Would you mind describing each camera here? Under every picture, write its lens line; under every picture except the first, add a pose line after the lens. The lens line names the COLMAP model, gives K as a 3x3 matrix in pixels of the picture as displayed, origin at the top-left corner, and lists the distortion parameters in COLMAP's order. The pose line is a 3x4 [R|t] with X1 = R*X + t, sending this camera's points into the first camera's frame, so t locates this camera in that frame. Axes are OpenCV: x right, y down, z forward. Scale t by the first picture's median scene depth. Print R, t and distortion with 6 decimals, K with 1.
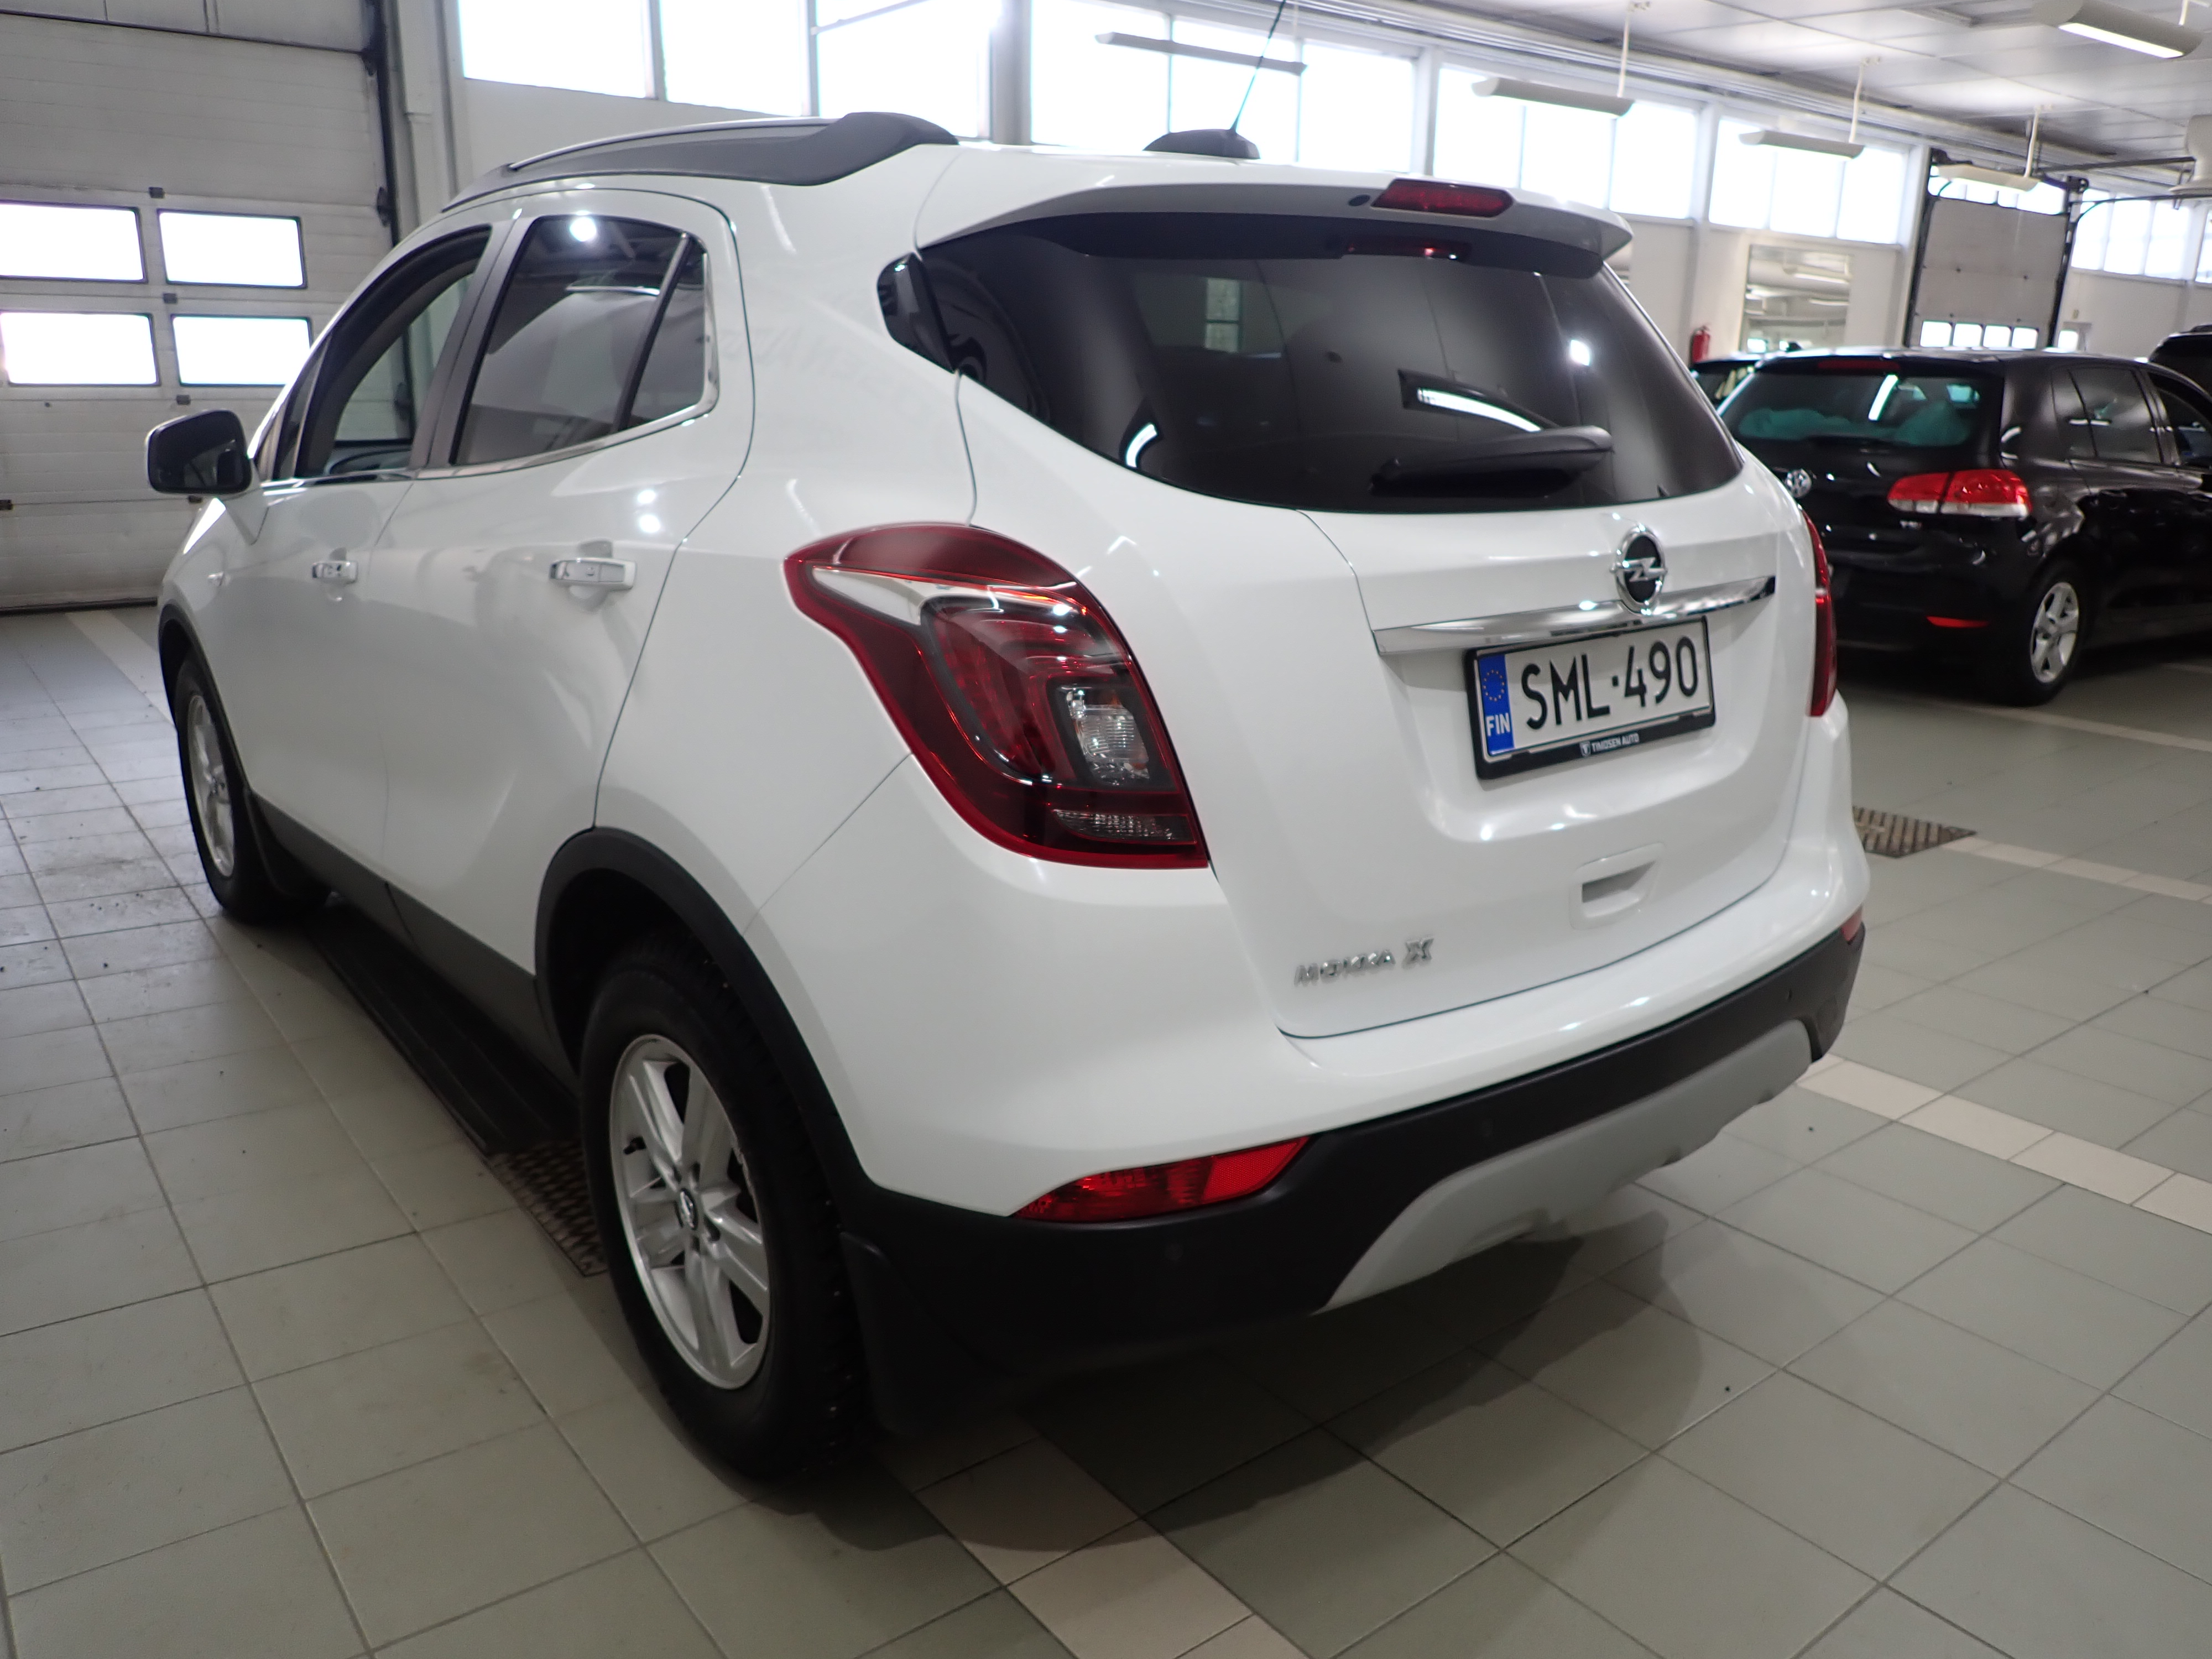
lens RADIAL K [[1639.4, 0, 1103.7], [0, 1639.4, 834.8], [0, 0, 1]] dist [-0.004267, -0.011643]
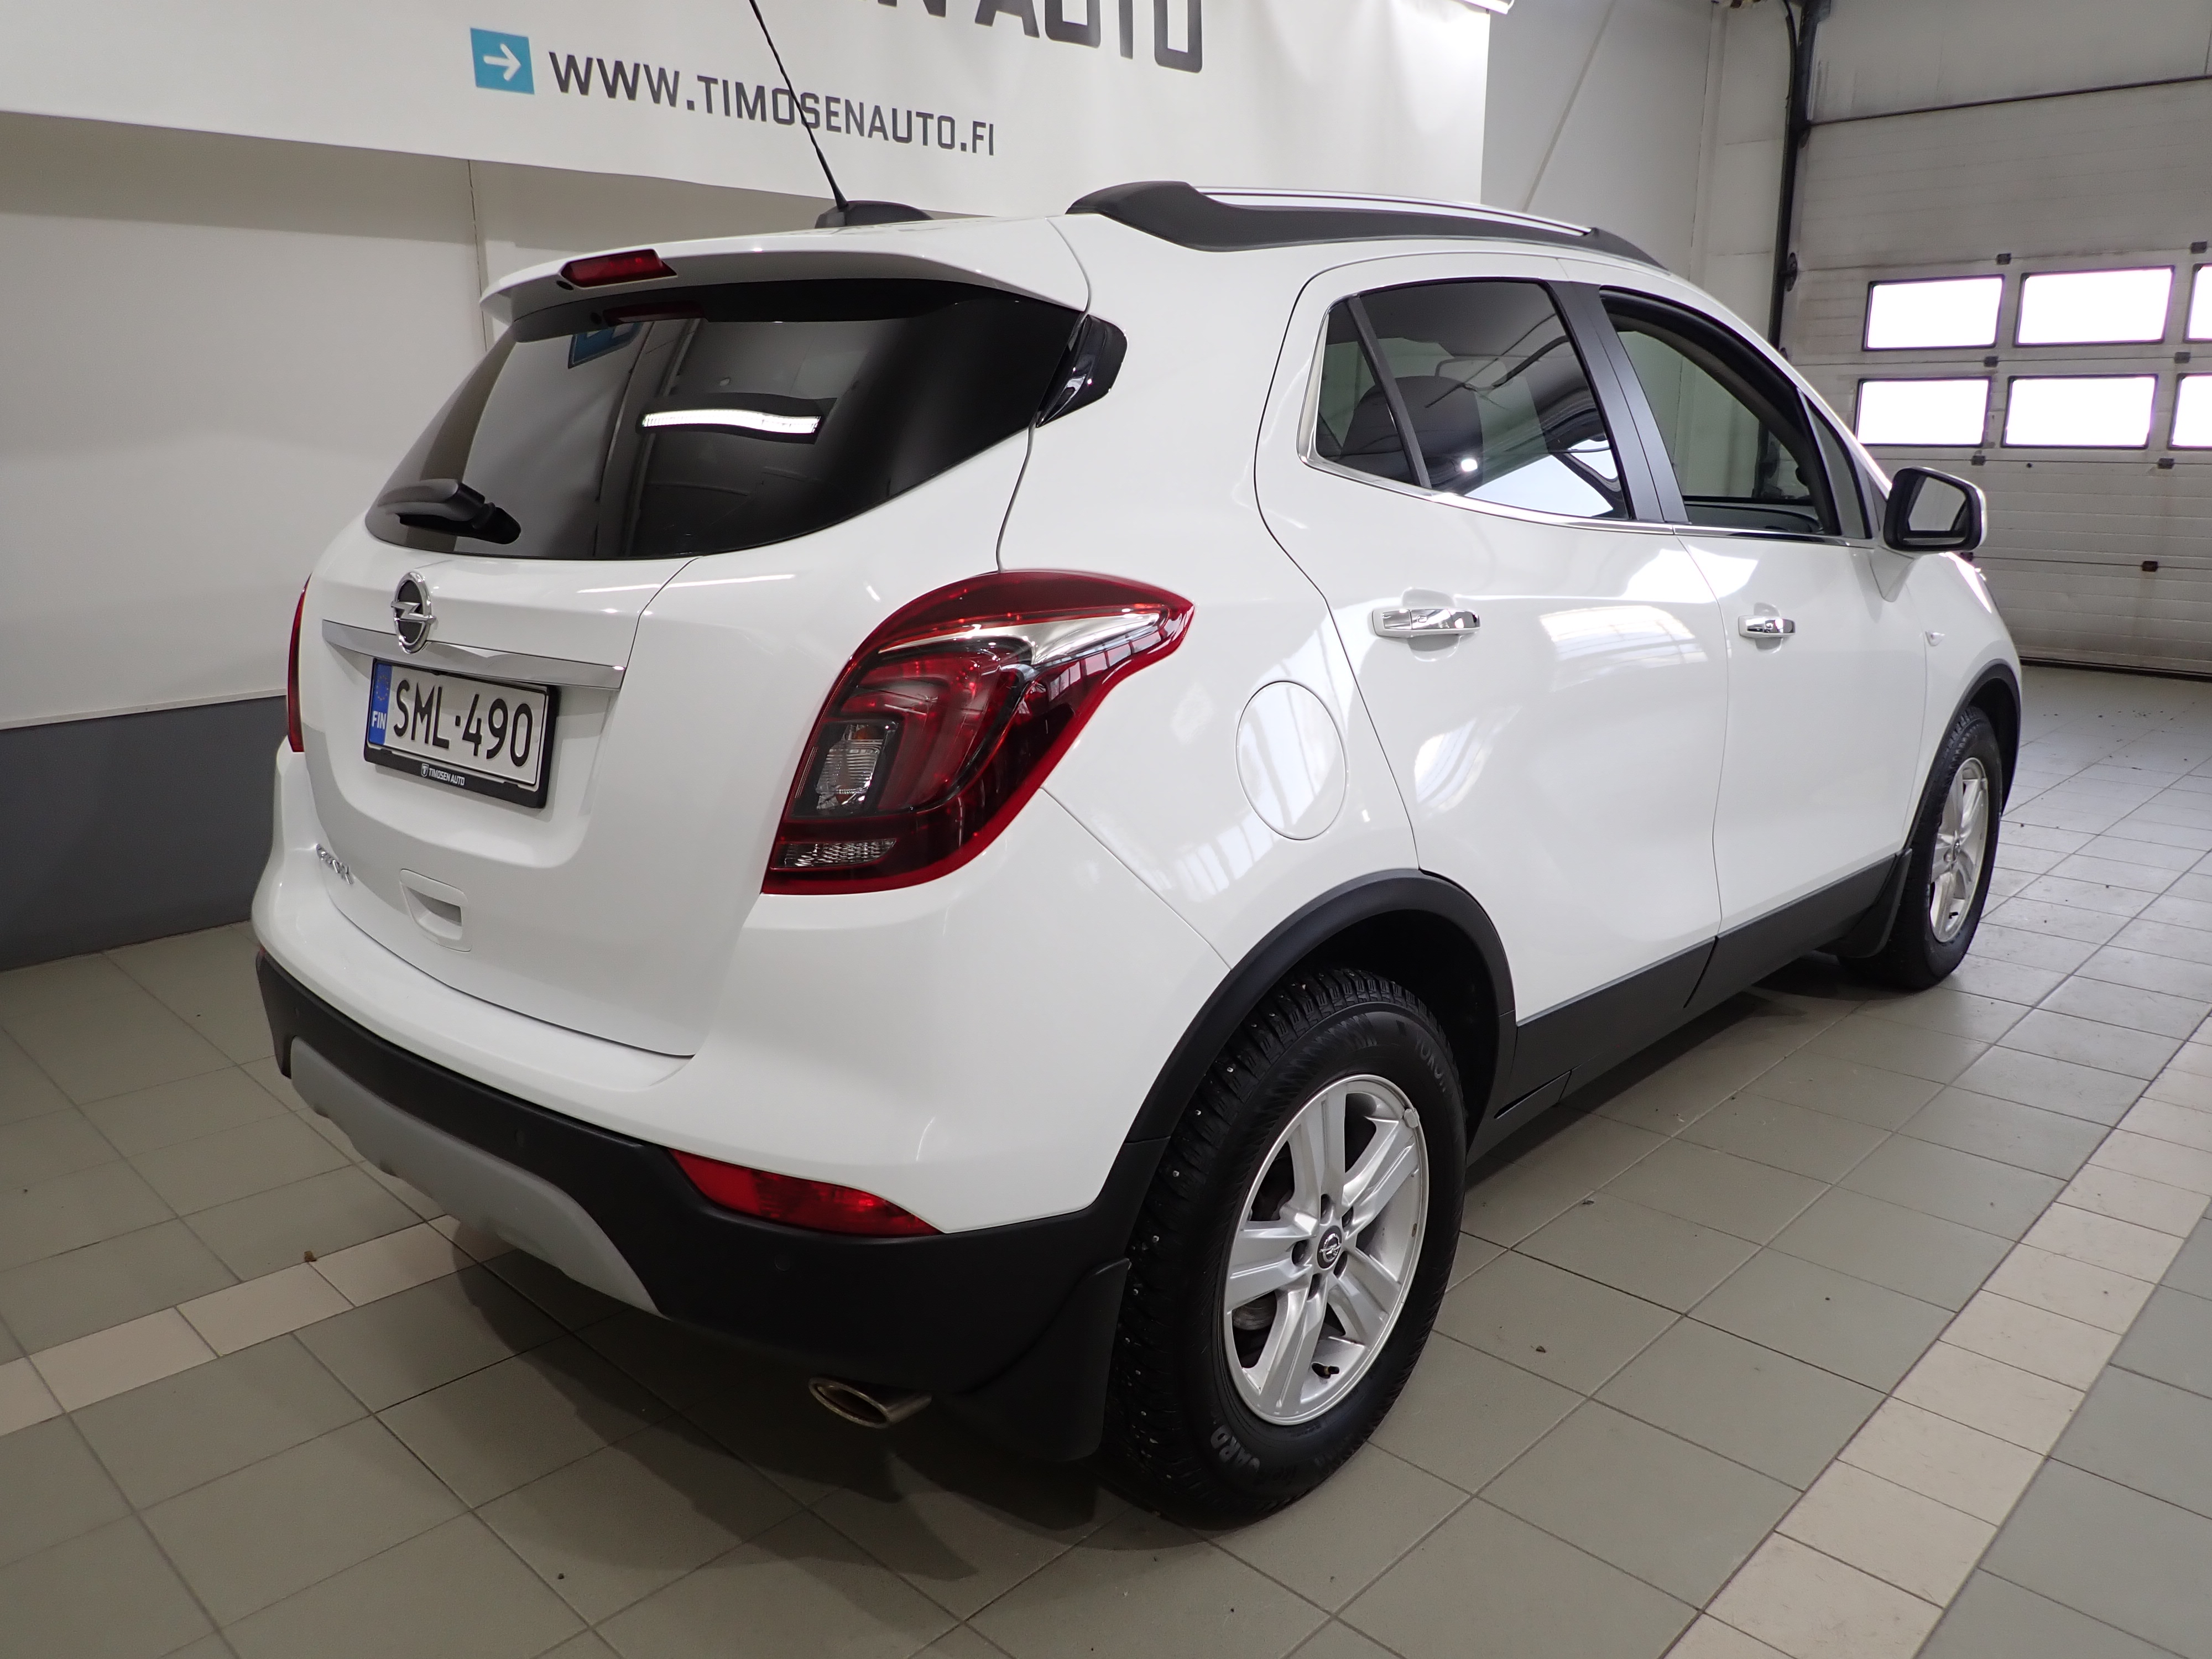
lens RADIAL K [[1639.4, 0, 1089.5], [0, 1639.4, 829.0], [0, 0, 1]] dist [-0.004267, -0.011643]
pose [[0.138066, 0.223533, -0.964868, 1.392047], [-0.262061, 0.947722, 0.182062, -0.324291], [0.955124, 0.227718, 0.189428, 1.199568]]
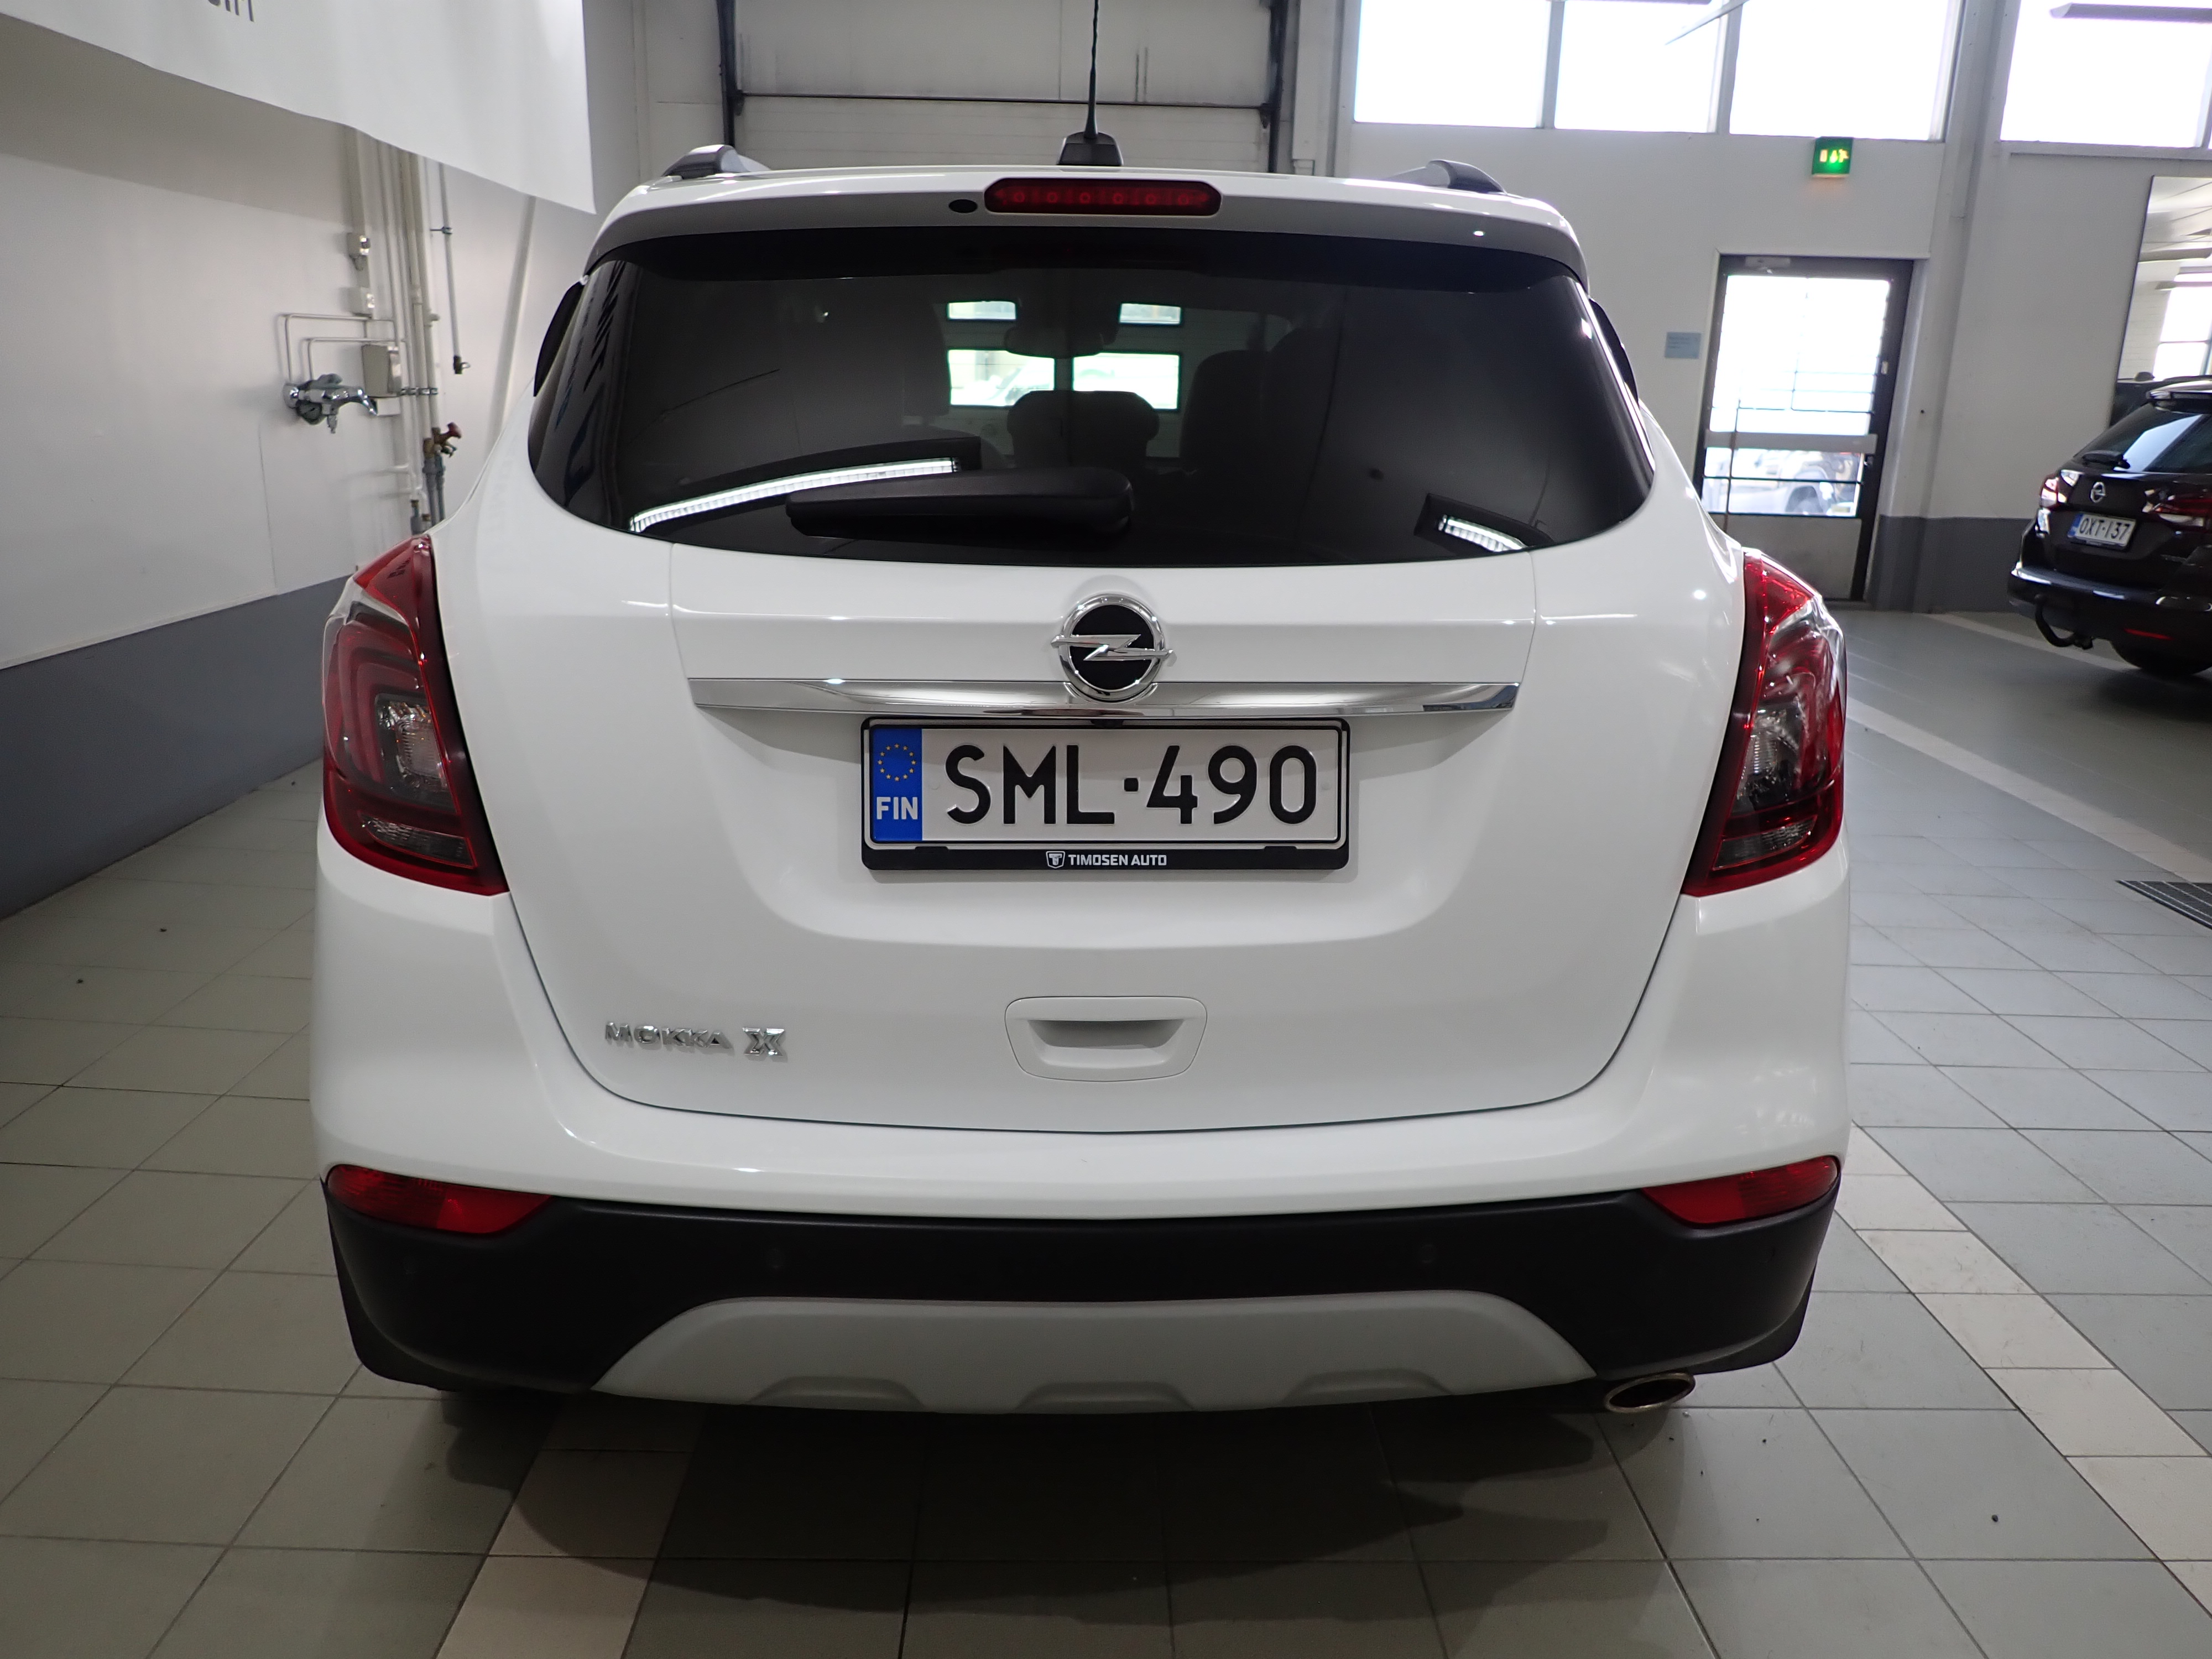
lens RADIAL K [[1639.4, 0, 1089.0], [0, 1639.4, 831.5], [0, 0, 1]] dist [-0.004267, -0.011643]
pose [[0.800264, 0.160391, -0.577799, 0.760833], [-0.171359, 0.984552, 0.035964, -0.096160], [0.574641, 0.070230, 0.815386, 0.333661]]
